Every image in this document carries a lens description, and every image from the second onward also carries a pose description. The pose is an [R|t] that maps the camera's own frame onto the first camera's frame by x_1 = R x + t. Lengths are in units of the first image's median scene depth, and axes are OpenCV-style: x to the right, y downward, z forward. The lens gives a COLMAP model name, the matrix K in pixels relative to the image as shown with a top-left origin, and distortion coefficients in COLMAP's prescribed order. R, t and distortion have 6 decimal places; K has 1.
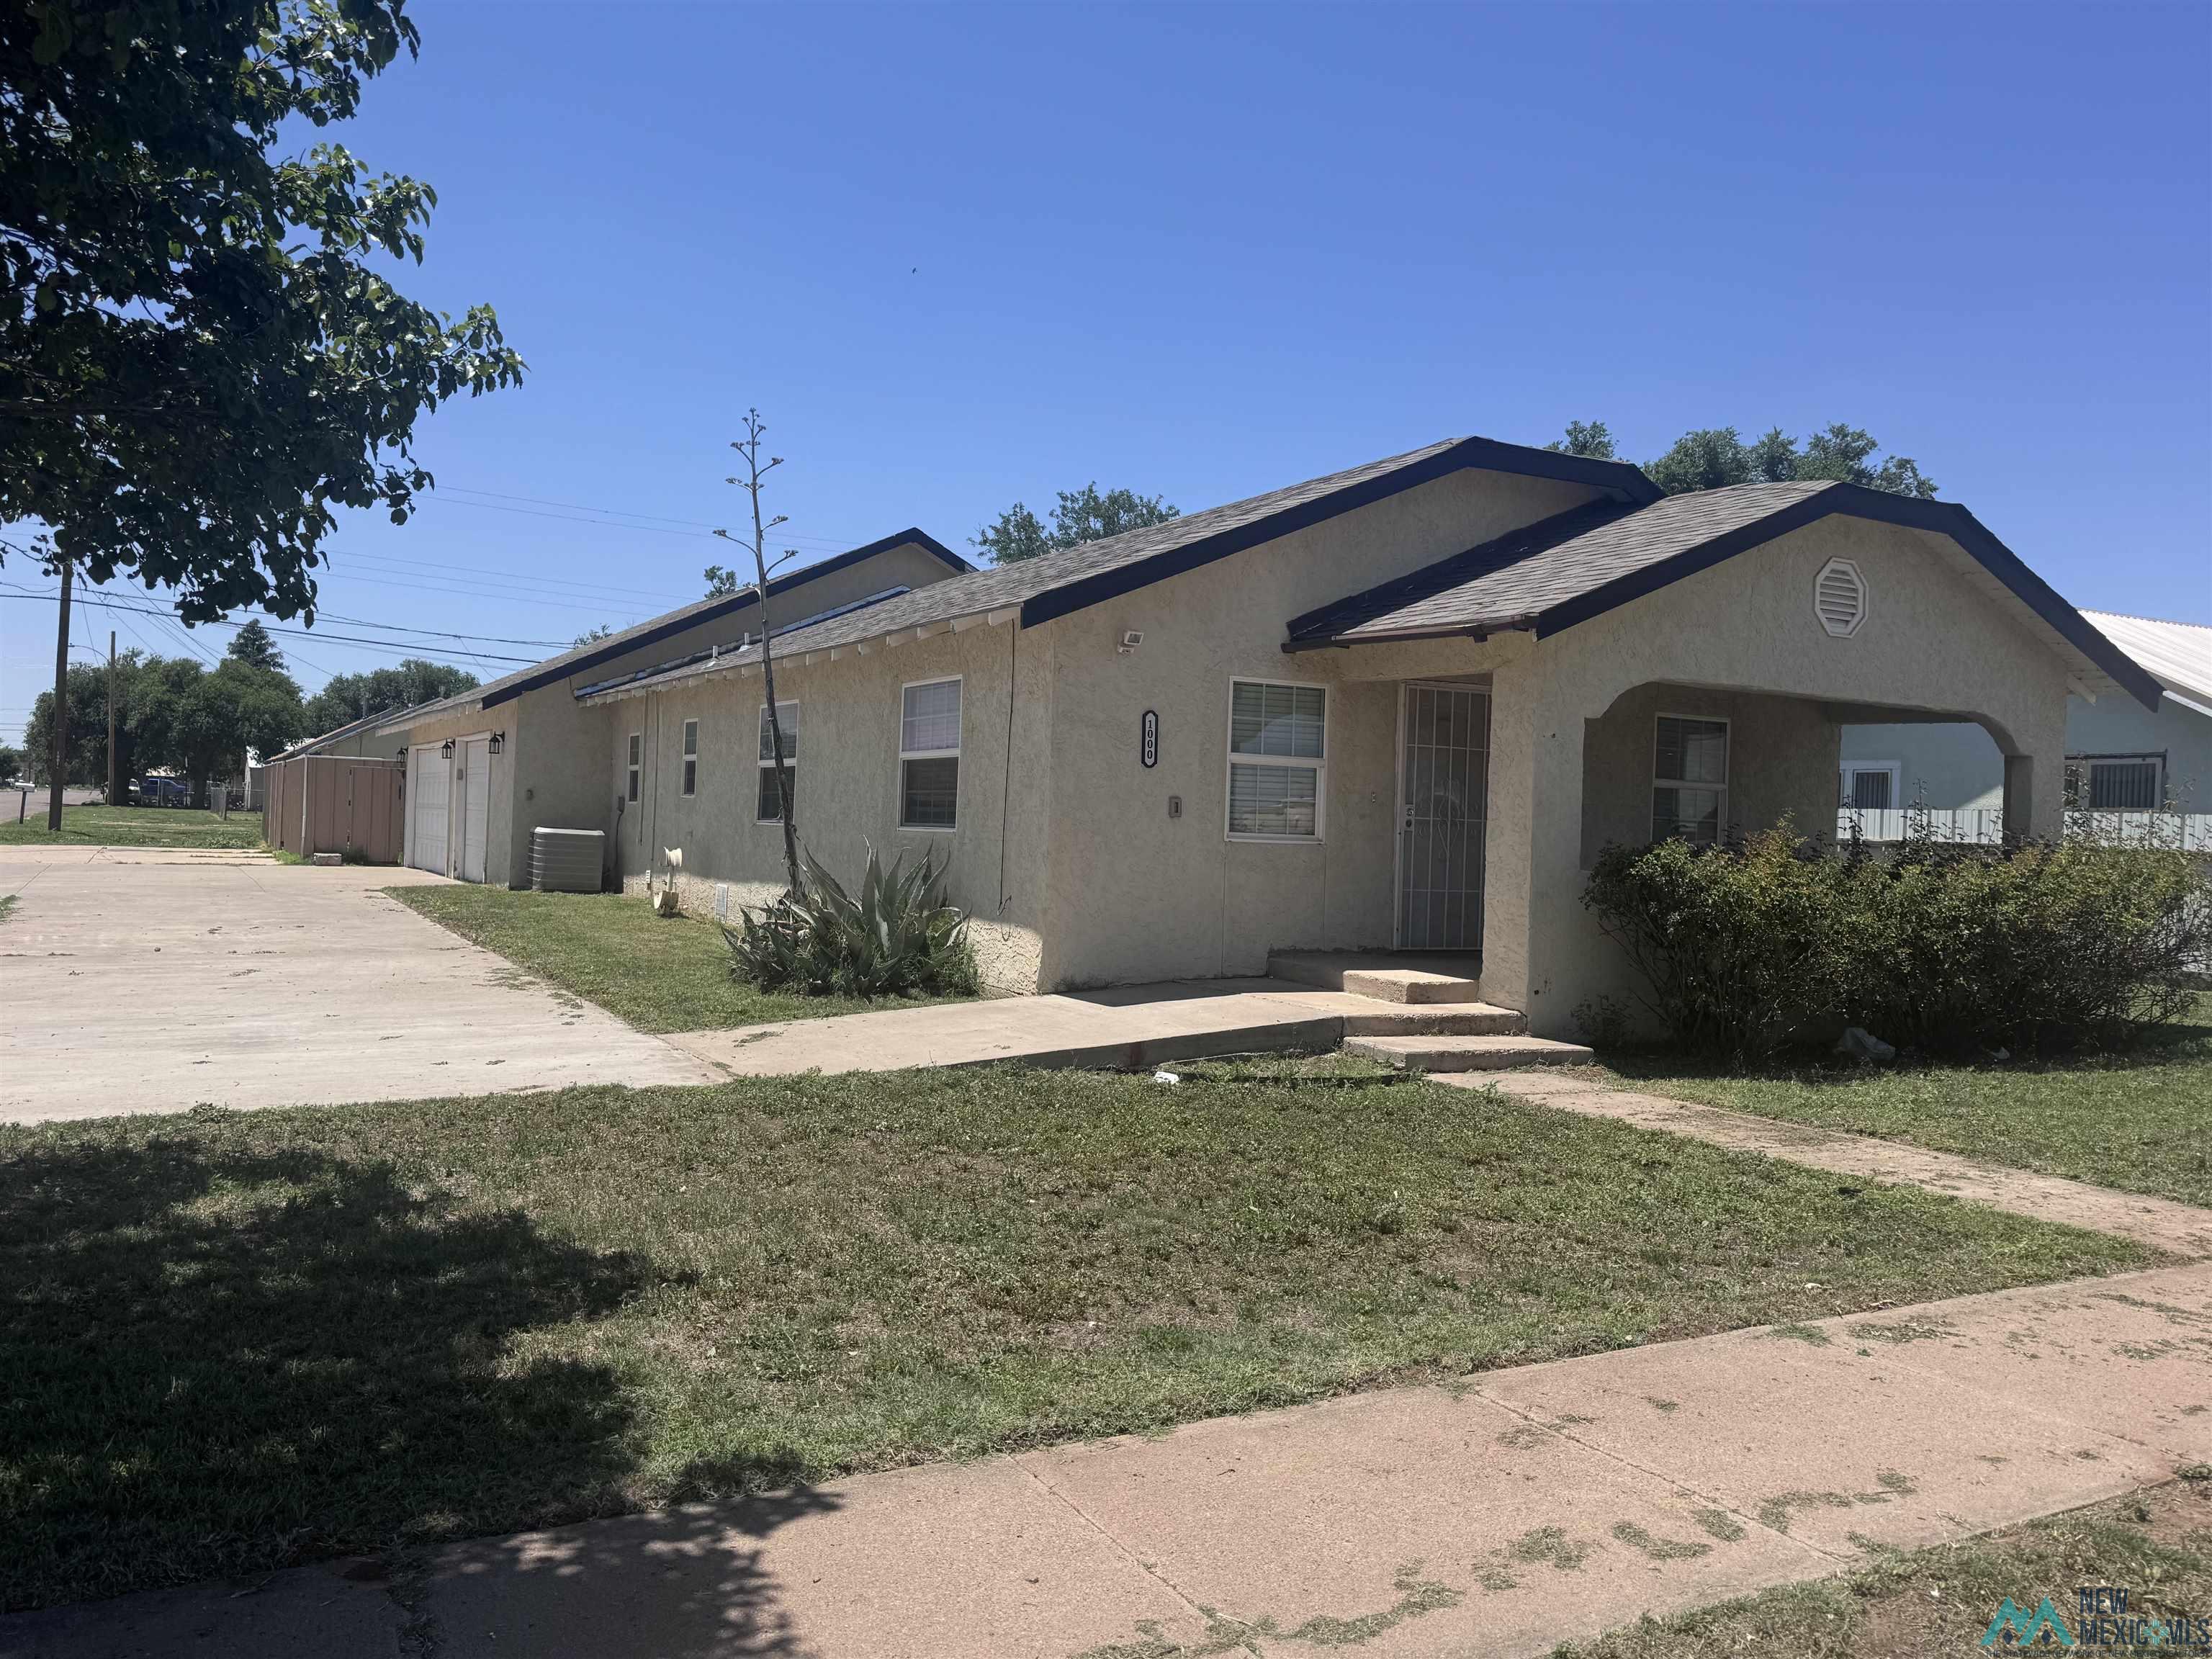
lens RADIAL K [[1852.2, 0, 1106.0], [0, 1852.2, 829.5], [0, 0, 1]] dist [0.164218, -0.384807]
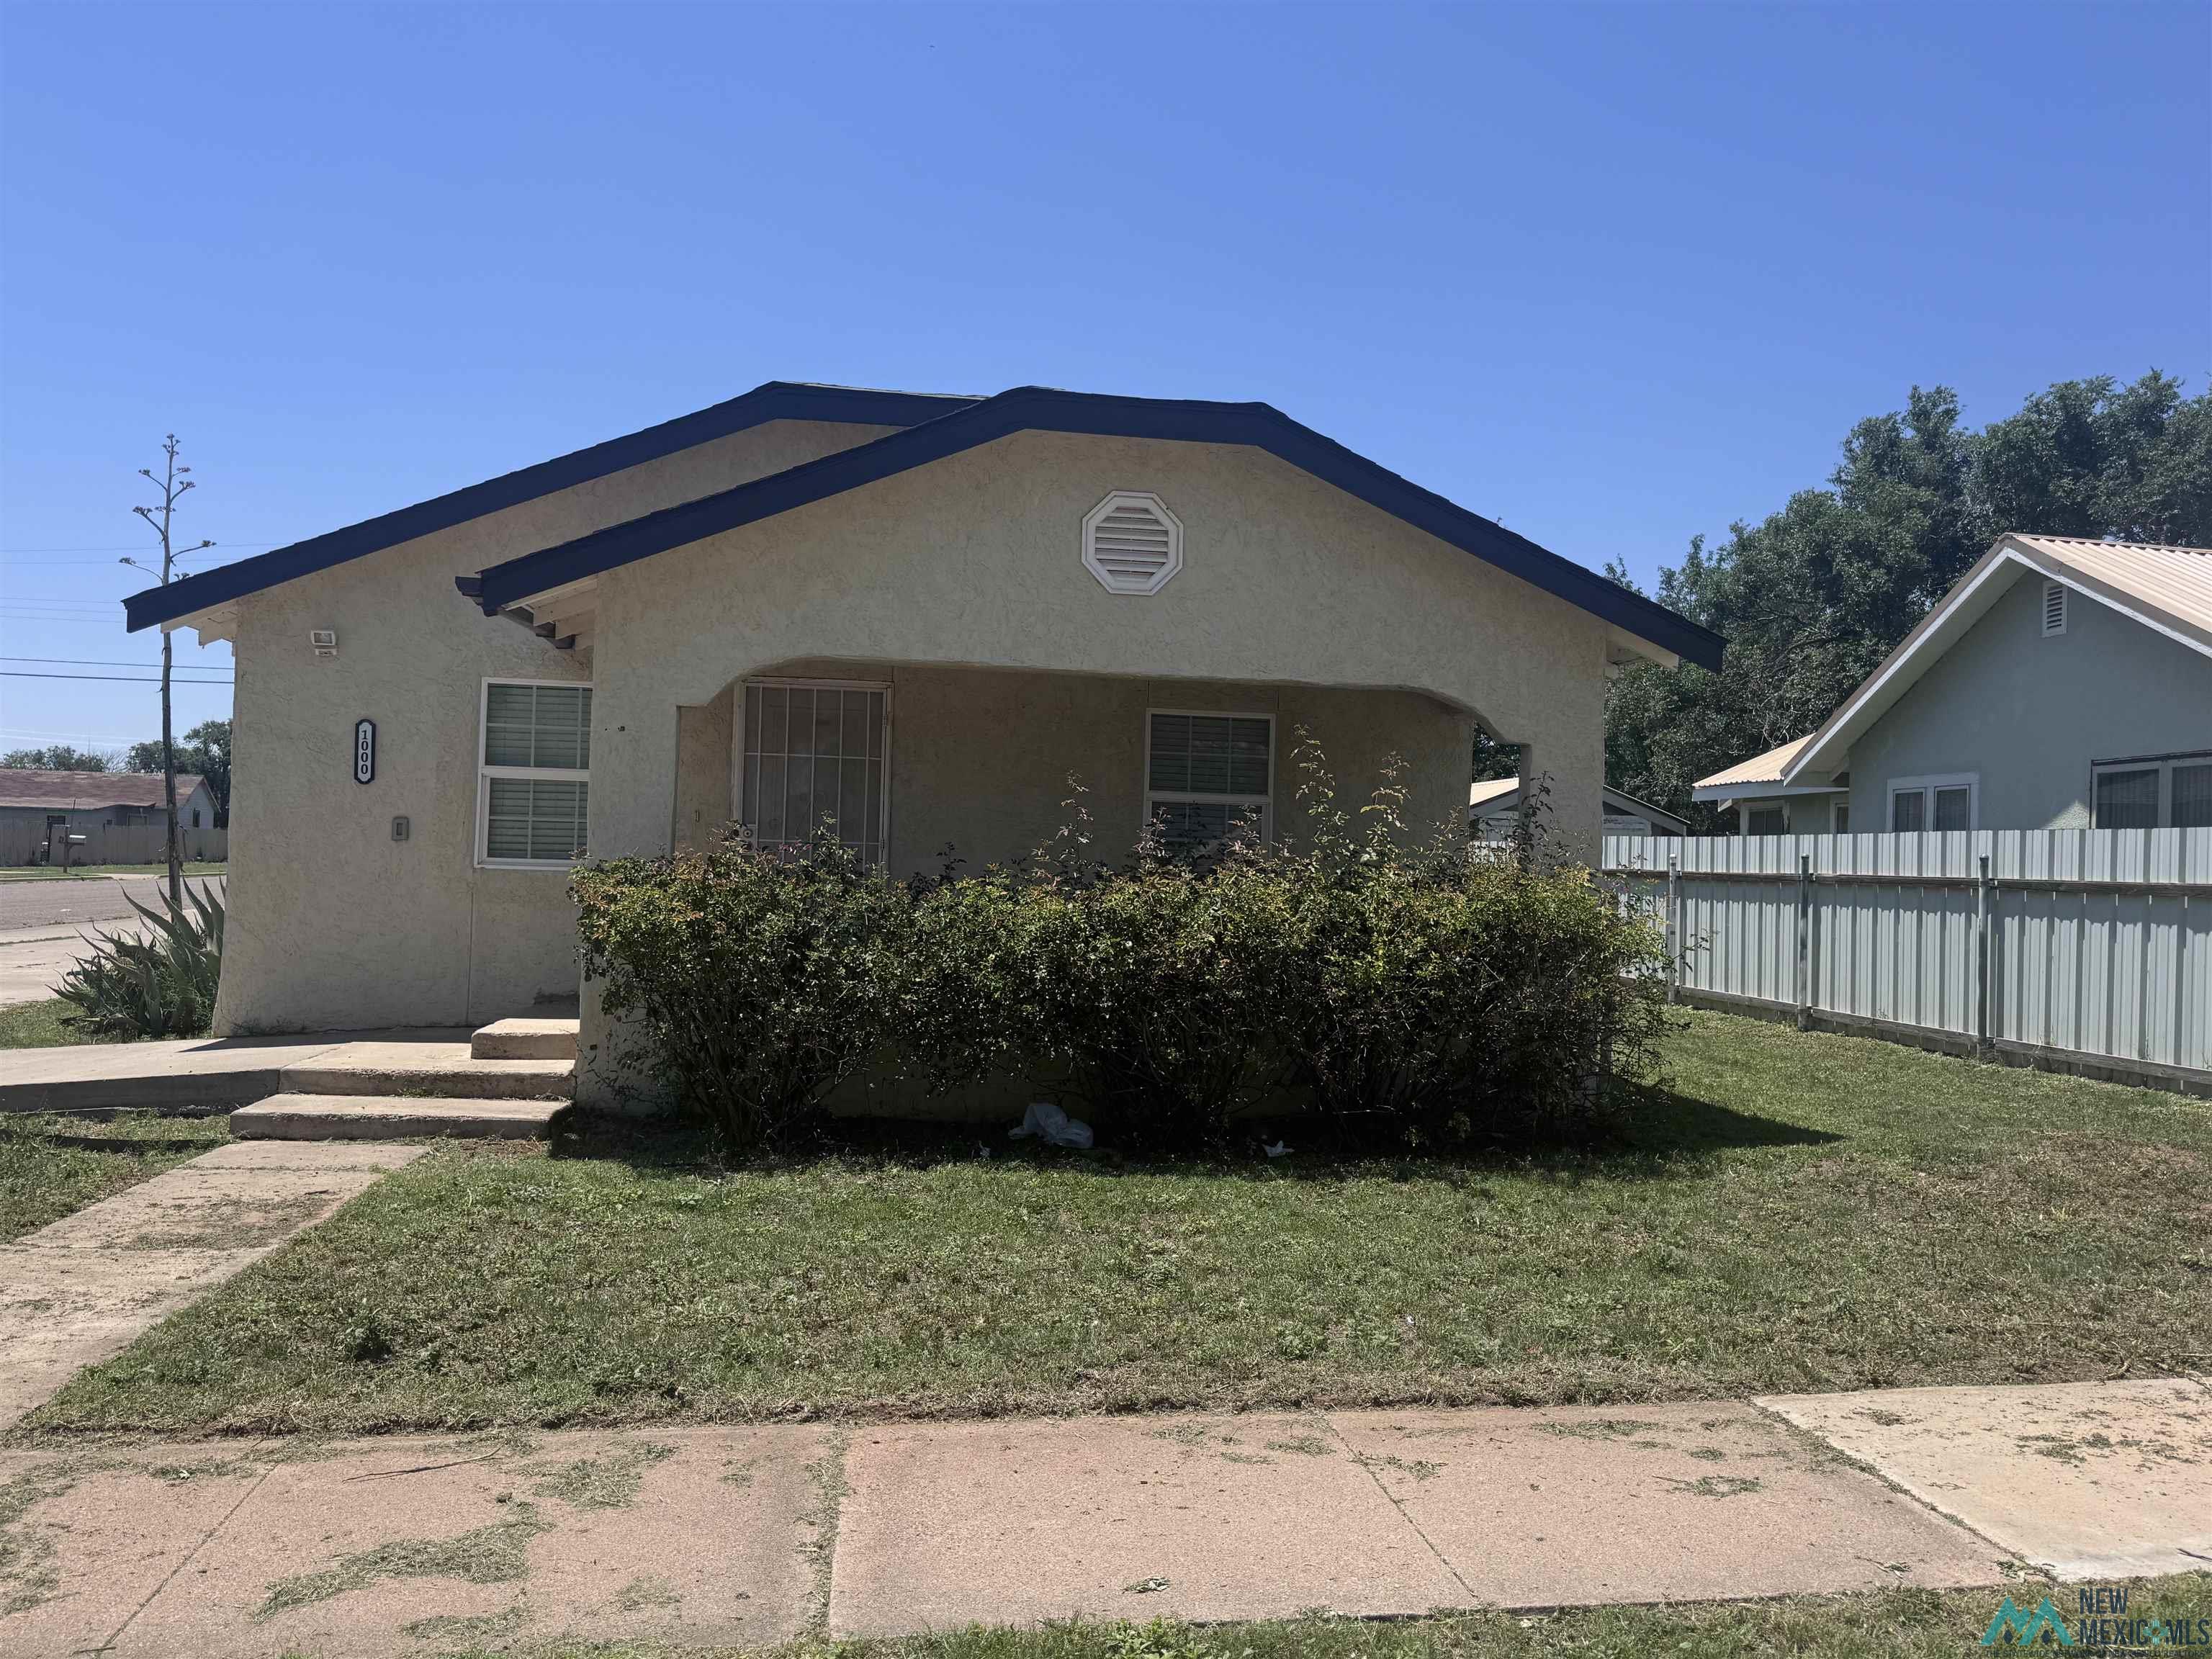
lens RADIAL K [[1852.2, 0, 1106.0], [0, 1852.2, 829.5], [0, 0, 1]] dist [0.164218, -0.384807]
pose [[0.926222, -0.017256, -0.376583, 0.674320], [0.004046, 0.999349, -0.035840, 0.021118], [0.376957, 0.031672, 0.925689, 0.302473]]
